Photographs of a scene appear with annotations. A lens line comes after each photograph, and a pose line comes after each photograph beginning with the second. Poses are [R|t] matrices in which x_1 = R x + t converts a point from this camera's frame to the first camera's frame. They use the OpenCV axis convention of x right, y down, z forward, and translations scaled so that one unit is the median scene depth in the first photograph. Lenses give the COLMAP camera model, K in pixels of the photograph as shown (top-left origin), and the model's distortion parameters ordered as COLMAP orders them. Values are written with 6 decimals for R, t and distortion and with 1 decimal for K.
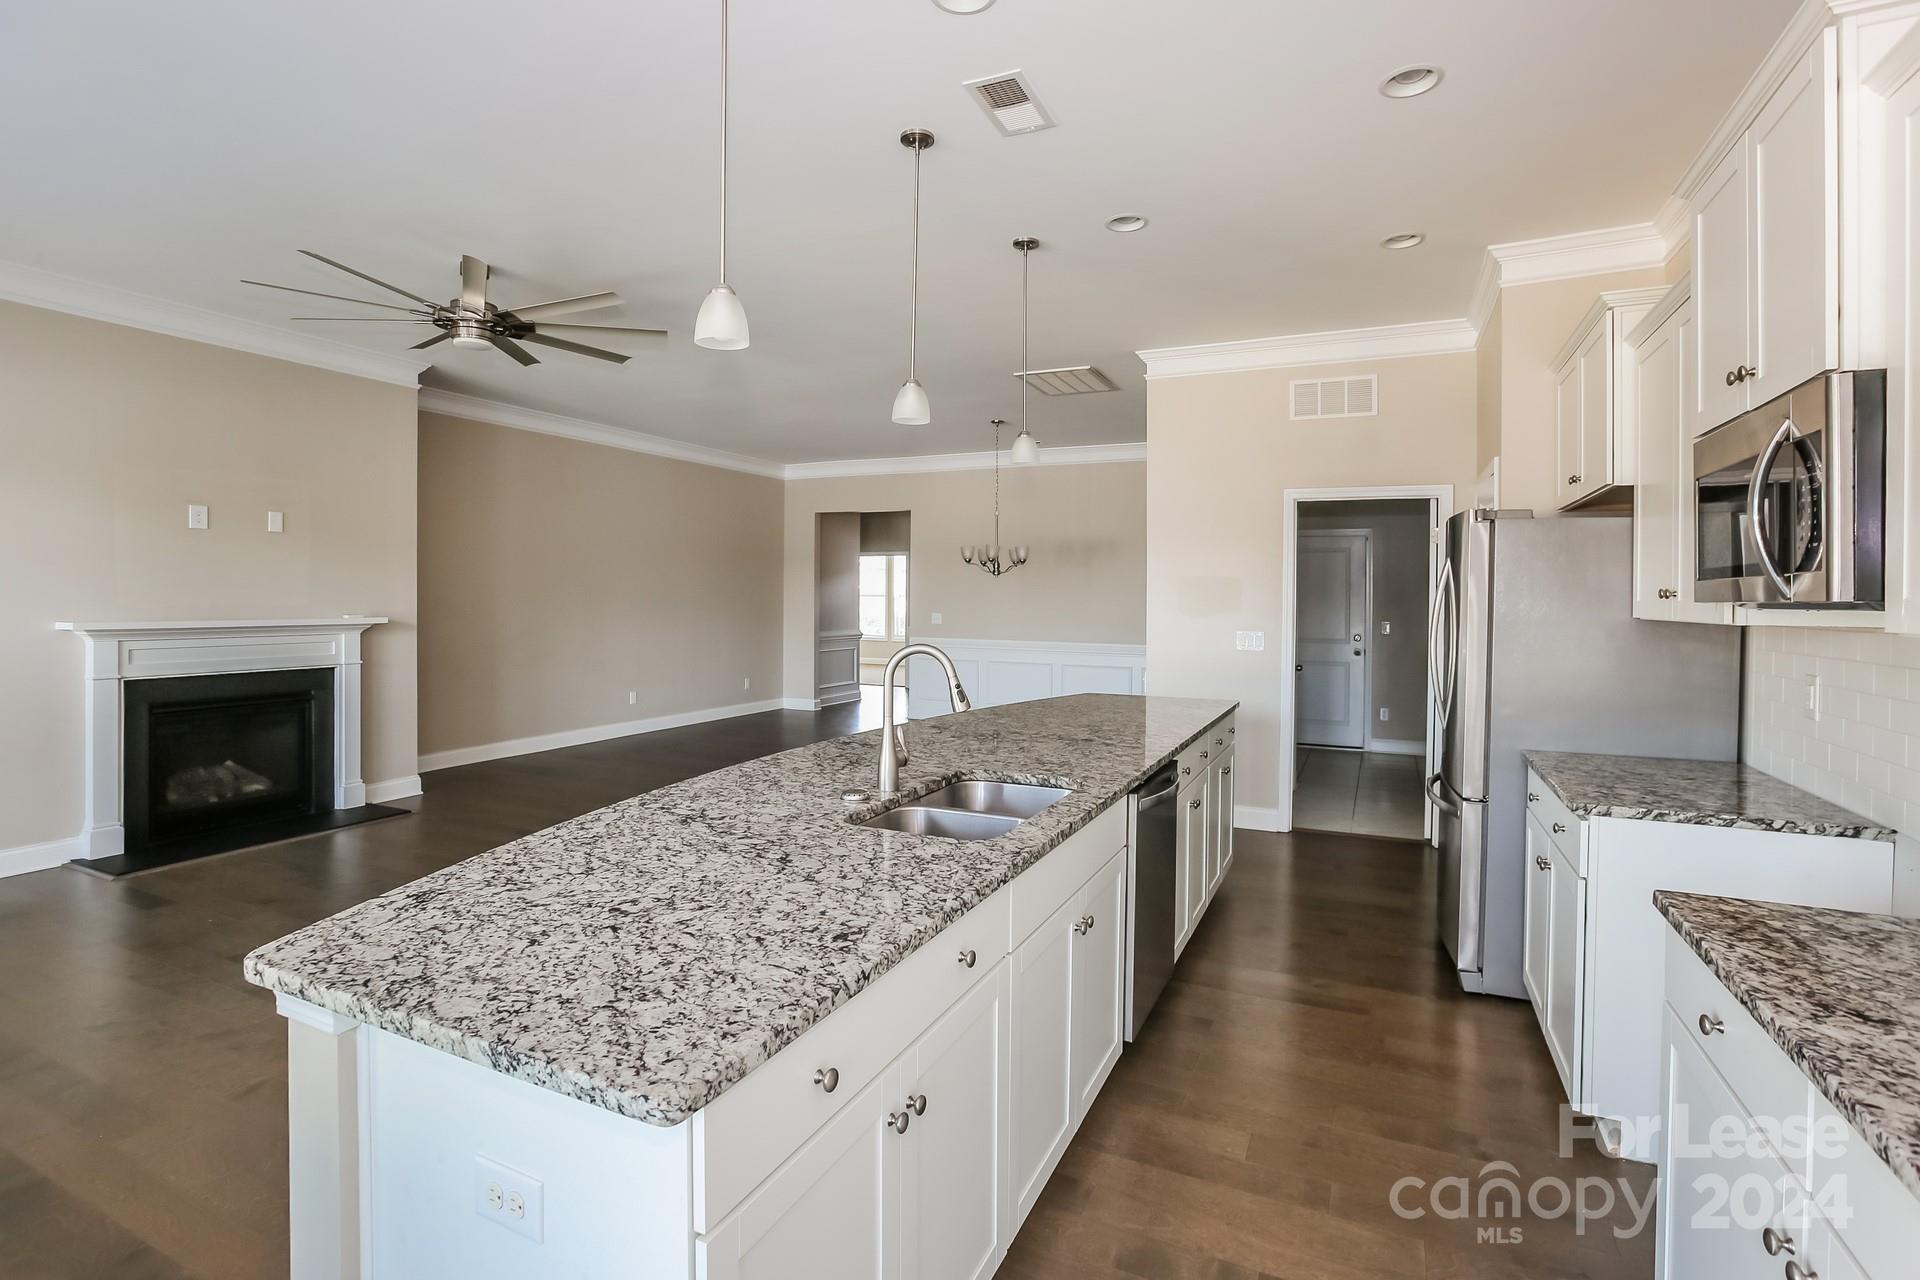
lens RADIAL K [[923.8, 0, 937.0], [0, 923.8, 597.6], [0, 0, 1]] dist [0.001235, 0.009258]
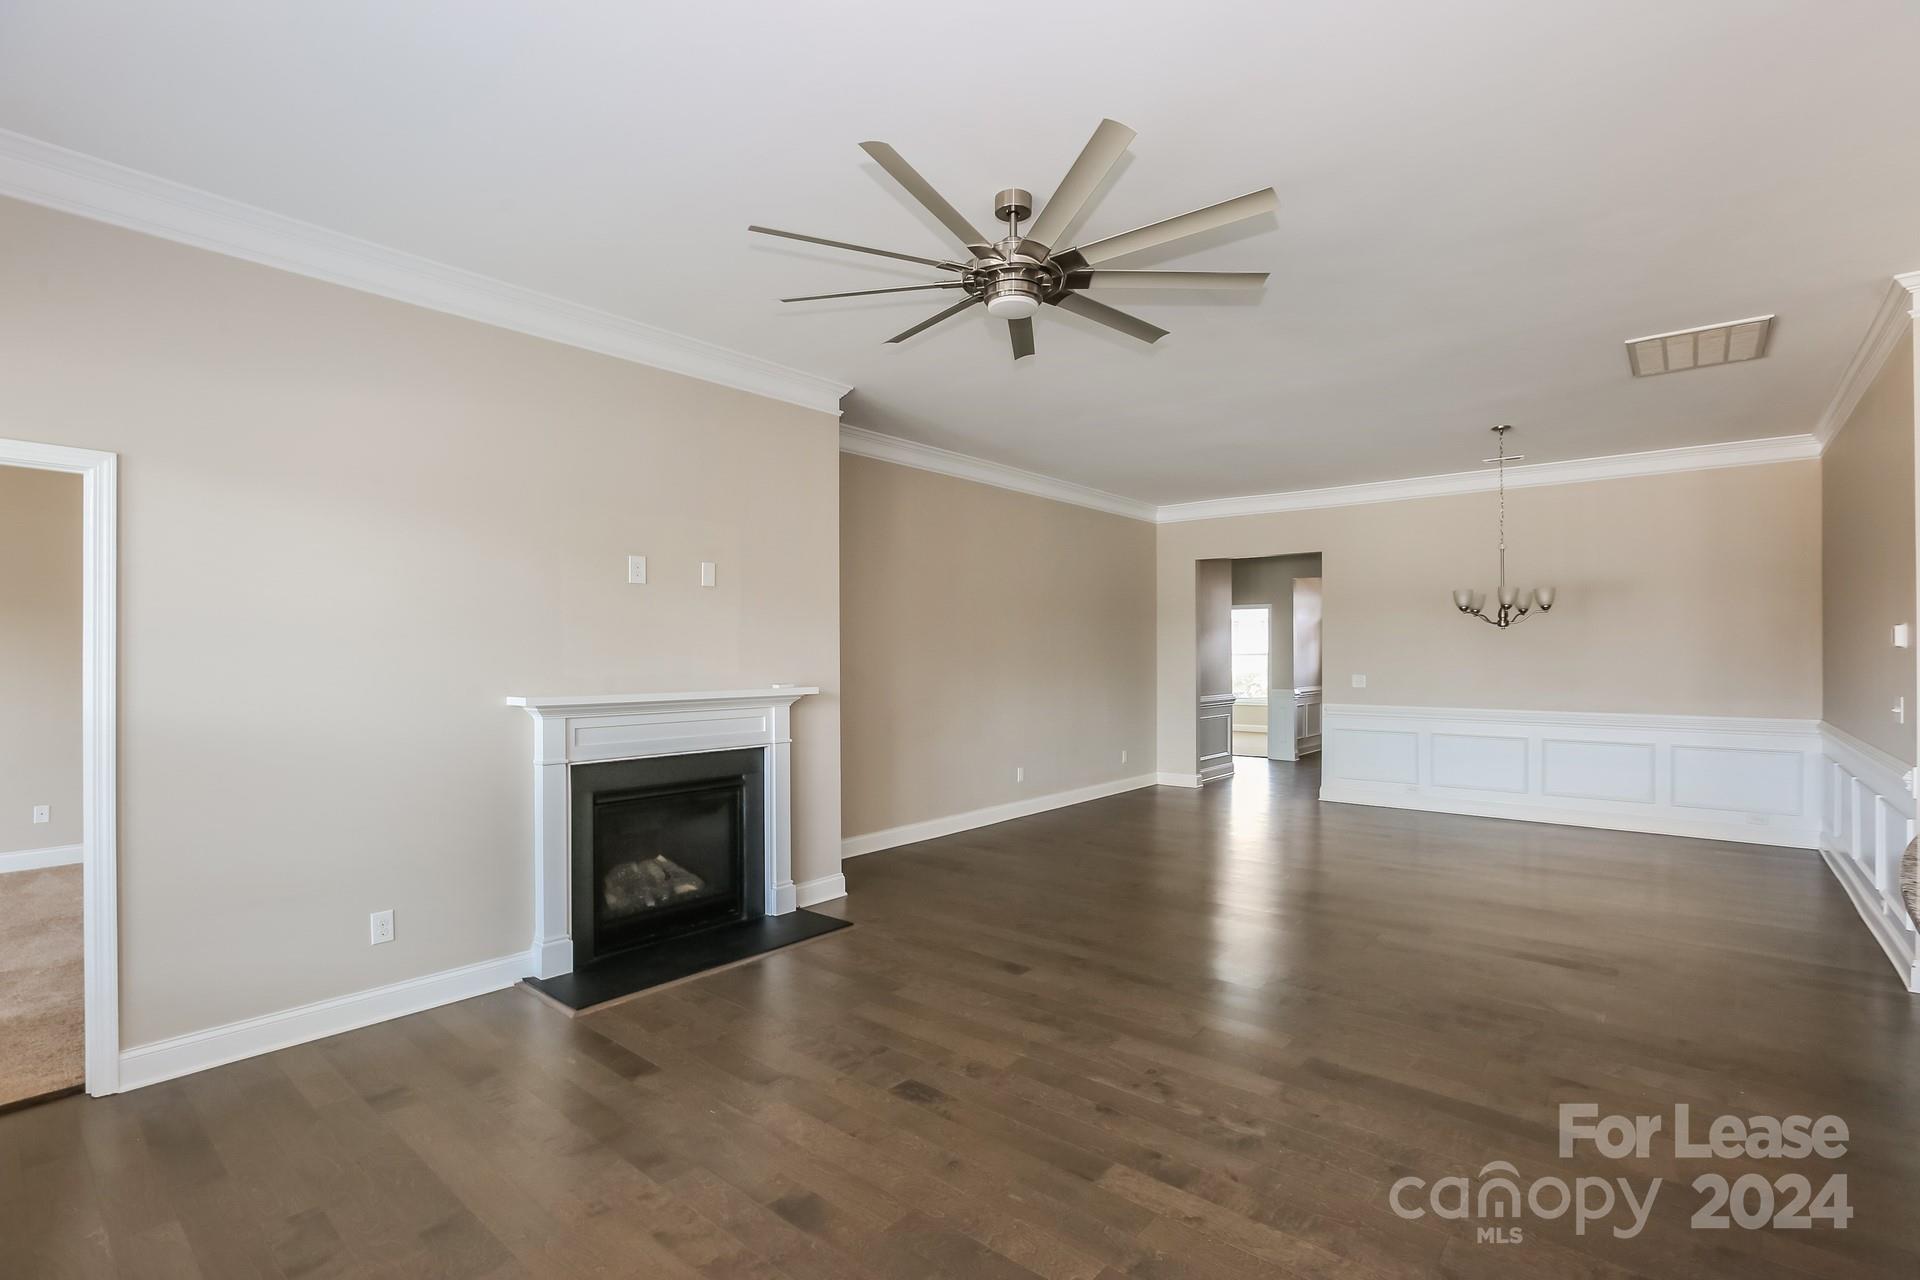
lens RADIAL K [[905.6, 0, 958.2], [0, 905.6, 646.0], [0, 0, 1]] dist [-0.002264, -0.000352]
pose [[0.972093, -0.011707, -0.234304, -0.288068], [0.009055, 0.999882, -0.012392, -0.004760], [0.234422, 0.009924, 0.972084, 0.241417]]
